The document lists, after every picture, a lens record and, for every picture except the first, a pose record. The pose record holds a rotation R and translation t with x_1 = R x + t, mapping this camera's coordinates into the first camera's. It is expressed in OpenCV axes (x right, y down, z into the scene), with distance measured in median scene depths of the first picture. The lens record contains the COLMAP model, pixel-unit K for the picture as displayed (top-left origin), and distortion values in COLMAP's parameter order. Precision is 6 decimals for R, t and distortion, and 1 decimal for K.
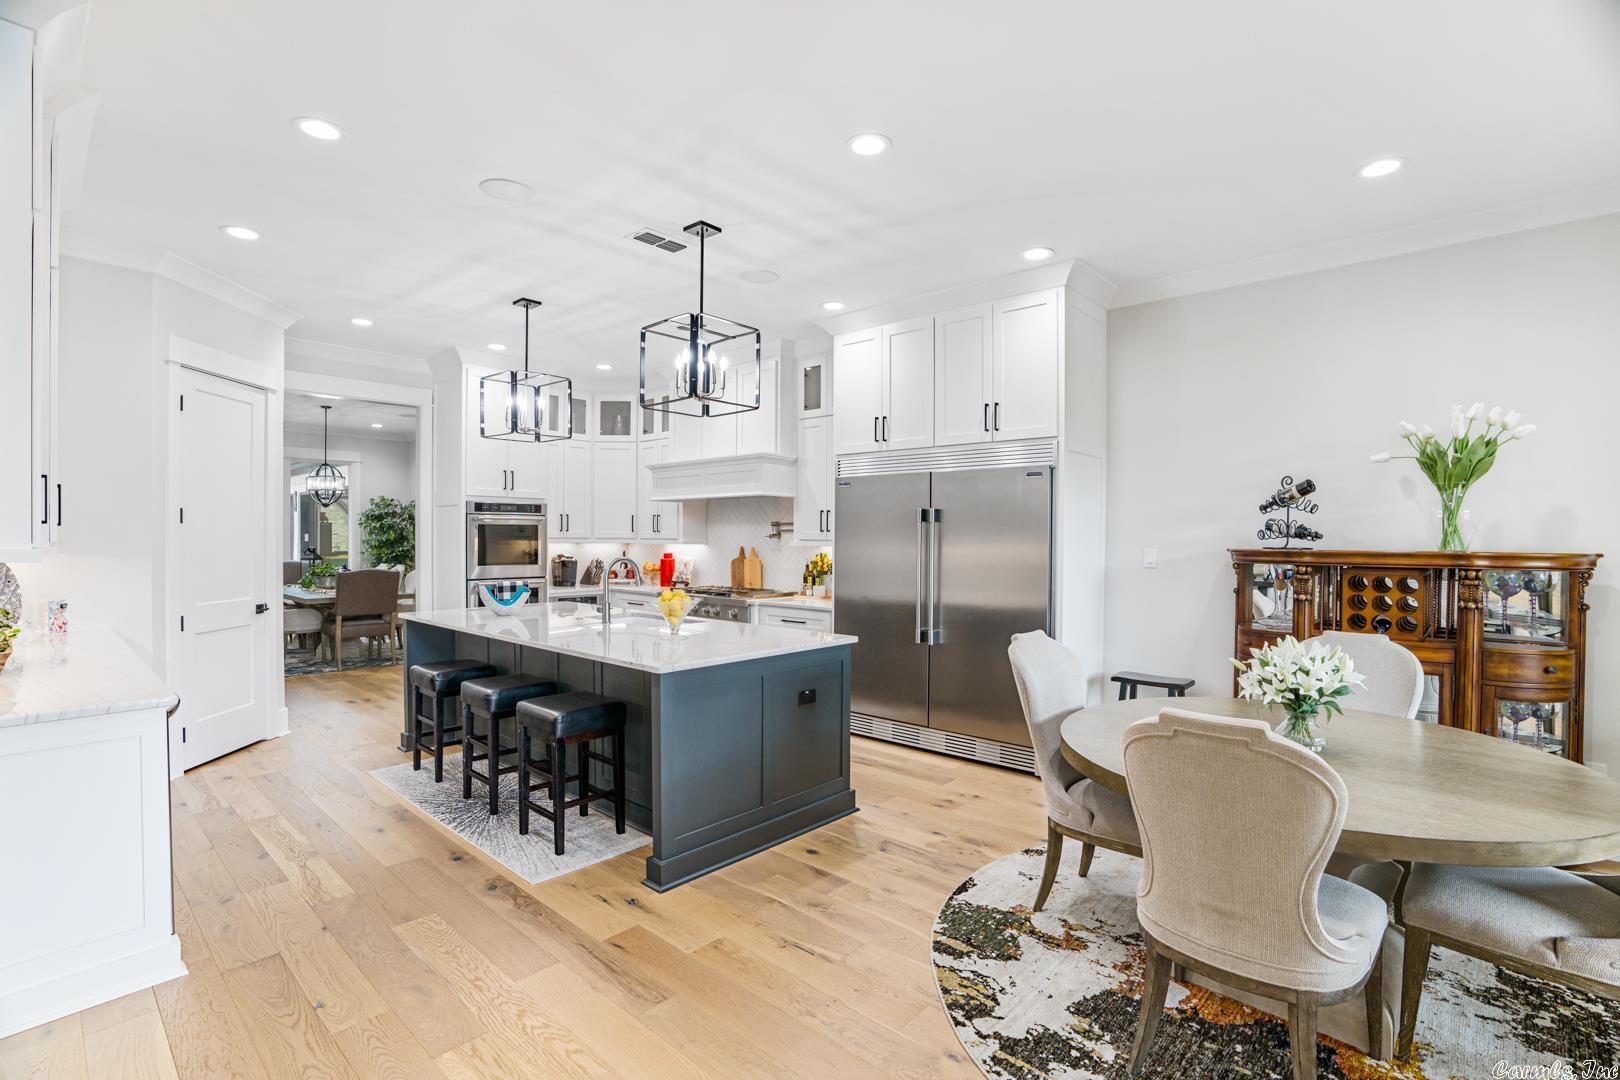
lens RADIAL K [[751.3, 0, 810.0], [0, 751.3, 540.0], [0, 0, 1]] dist [-0.064739, 0.022195]
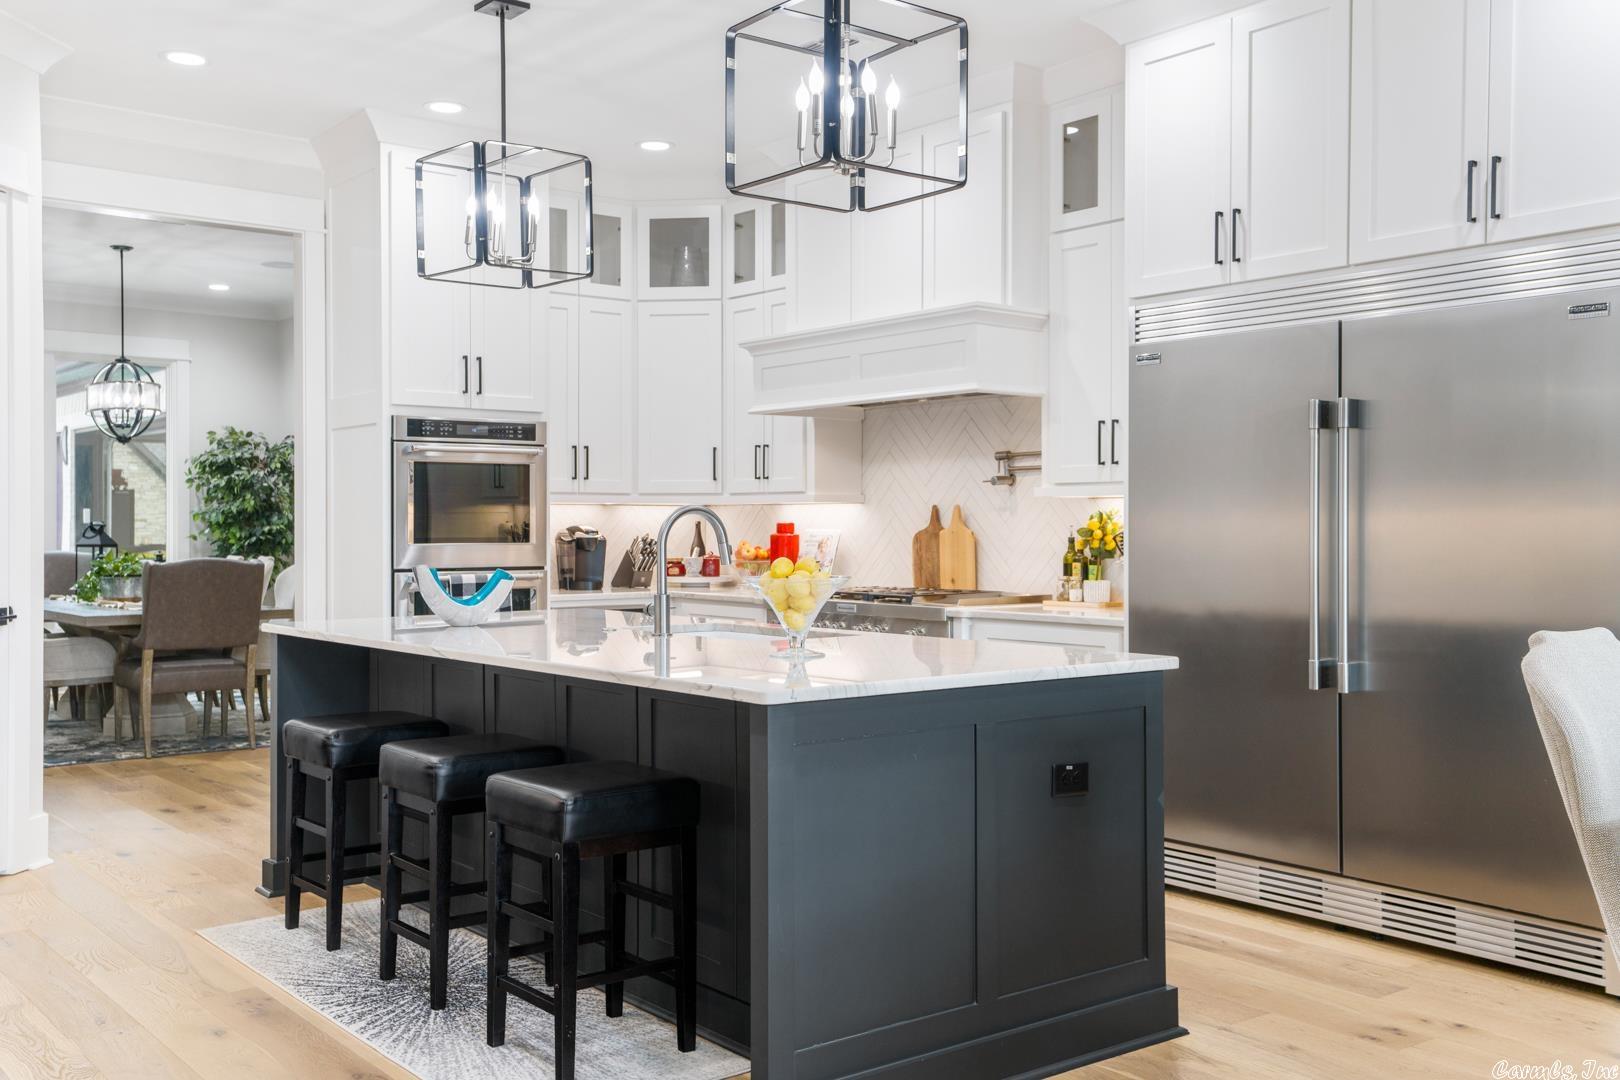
lens RADIAL K [[1553.6, 0, 814.5], [0, 1553.6, 517.7], [0, 0, 1]] dist [0.066533, 0.001016]
pose [[0.985663, -0.005917, -0.168620, 0.003011], [0.004001, 0.999924, -0.011697, 0.037895], [0.168677, 0.010854, 0.985612, -0.006853]]
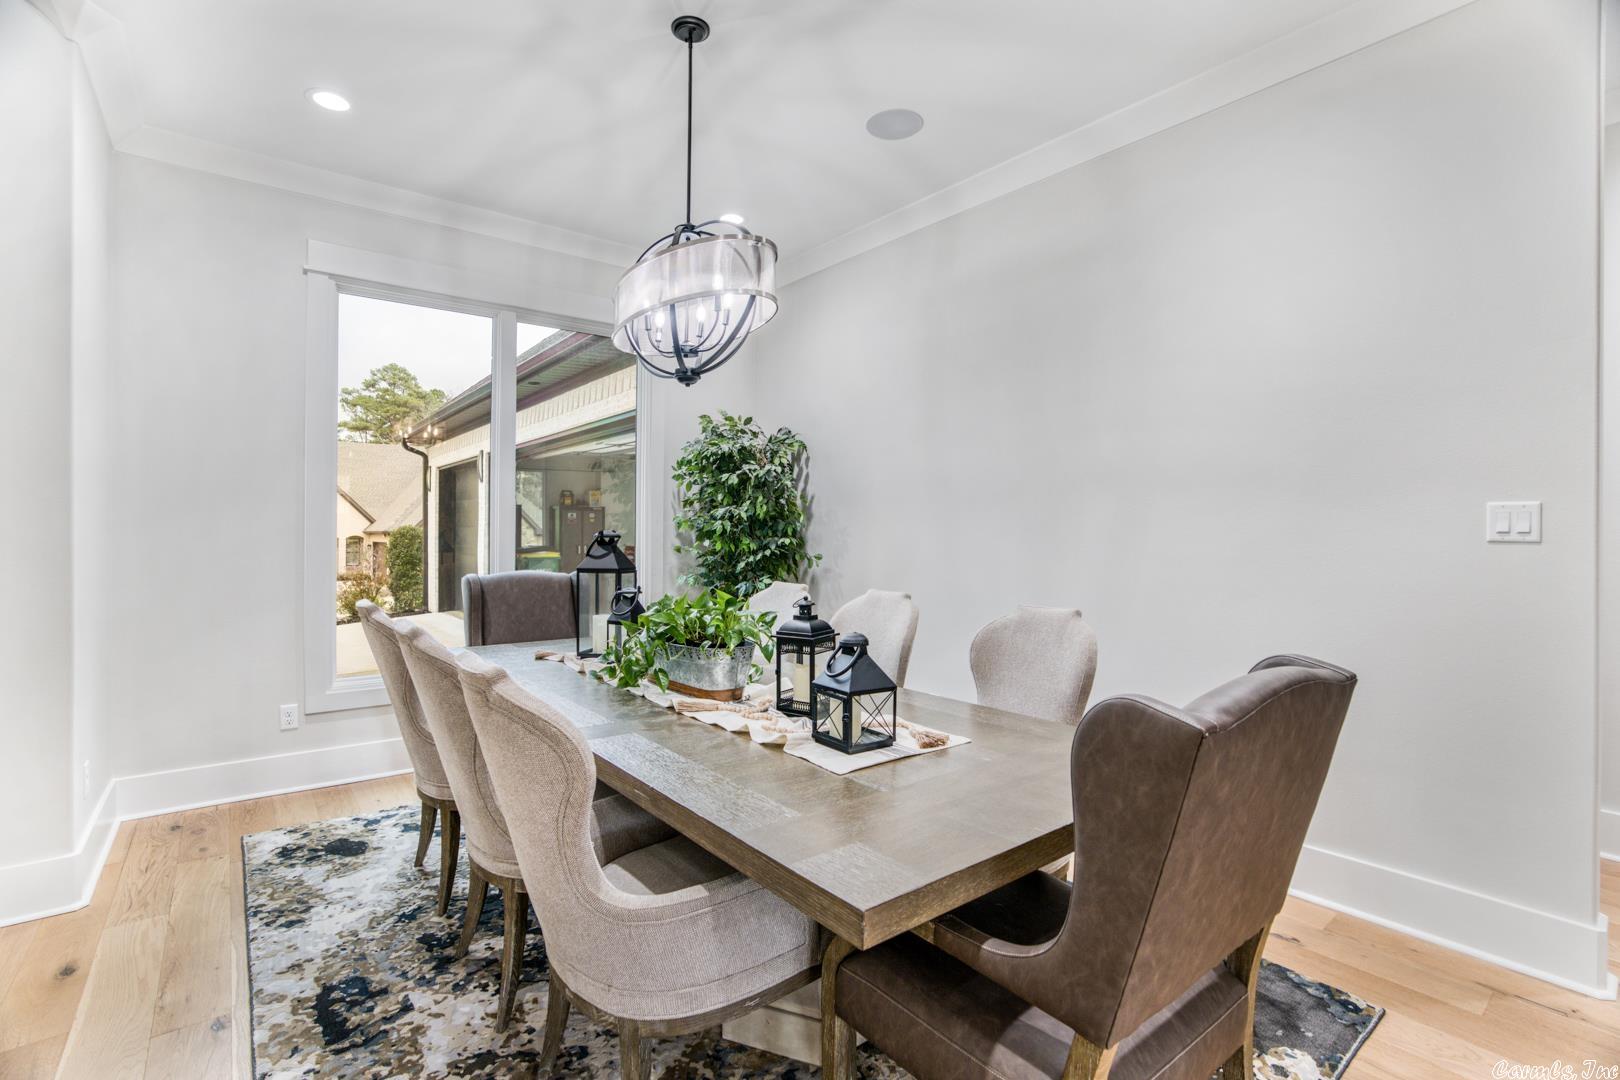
lens RADIAL K [[751.3, 0, 810.0], [0, 751.3, 540.0], [0, 0, 1]] dist [-0.064739, 0.022195]
pose [[0.987105, 0.004813, -0.160000, -1.000864], [-0.004186, 0.999982, 0.004255, 0.019537], [0.160017, -0.003531, 0.987108, 1.282423]]
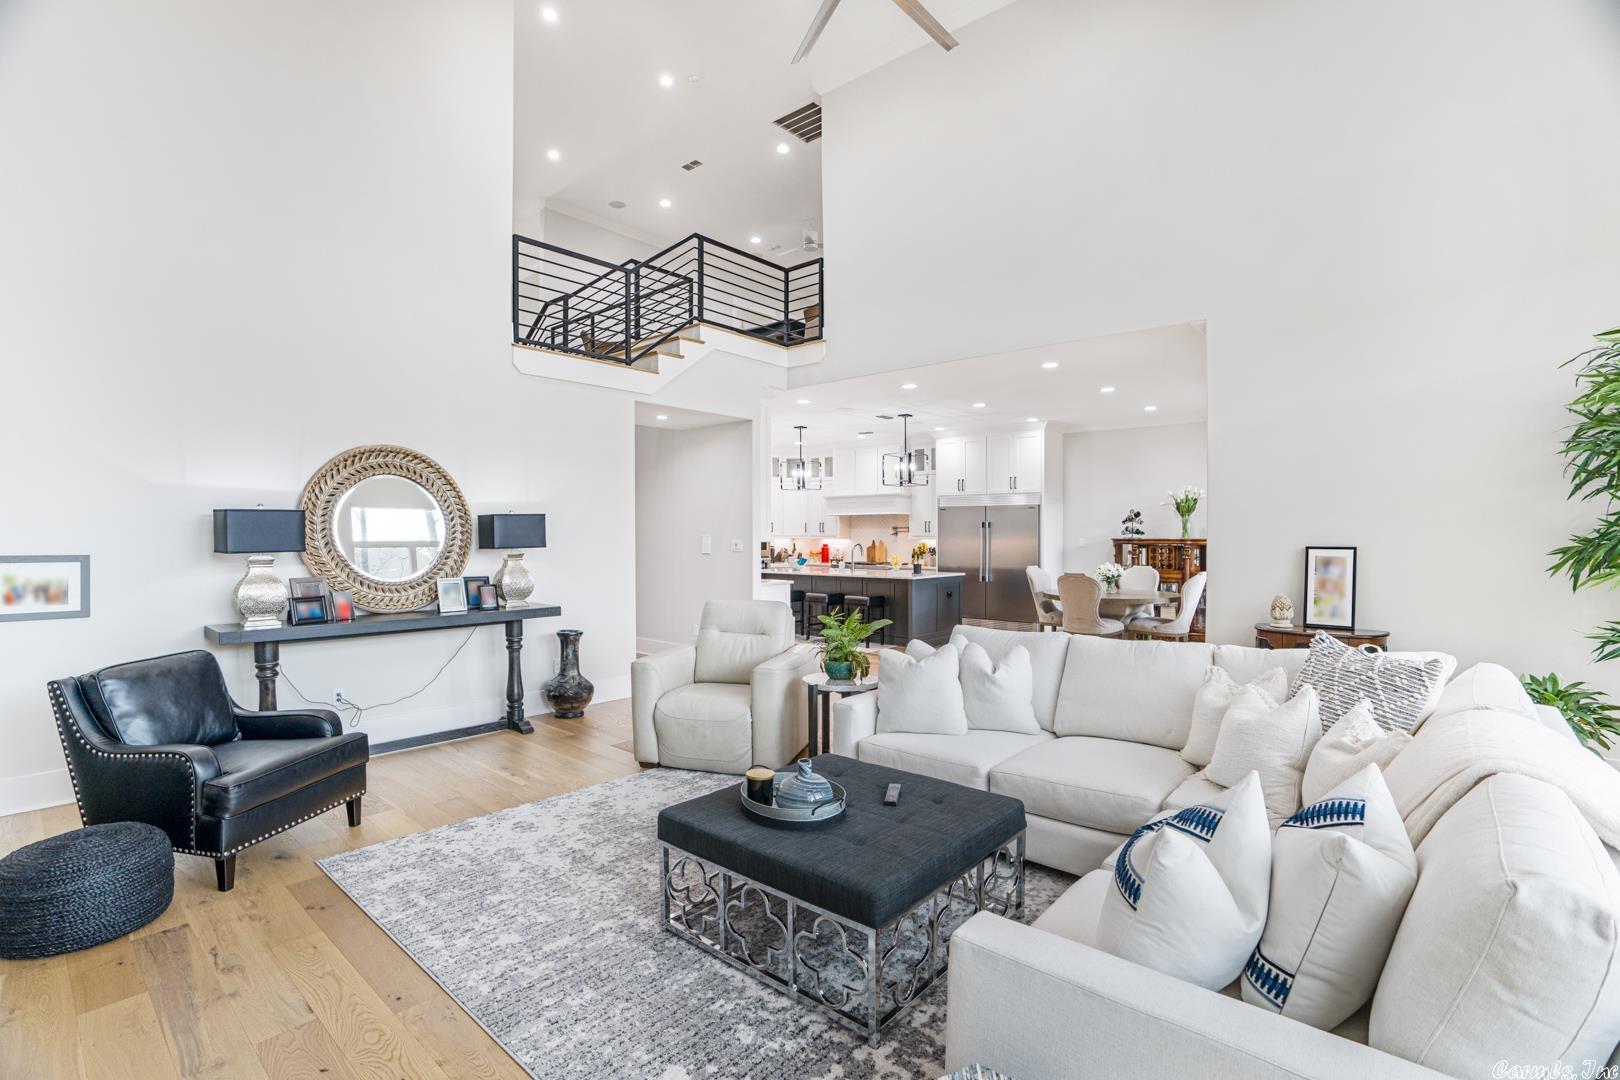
lens RADIAL K [[751.3, 0, 810.0], [0, 751.3, 540.0], [0, 0, 1]] dist [-0.064739, 0.022195]
pose [[0.999636, -0.004913, 0.026524, -0.397920], [0.004864, 0.999986, 0.001894, 0.005878], [-0.026533, -0.001764, 0.999646, -1.154426]]
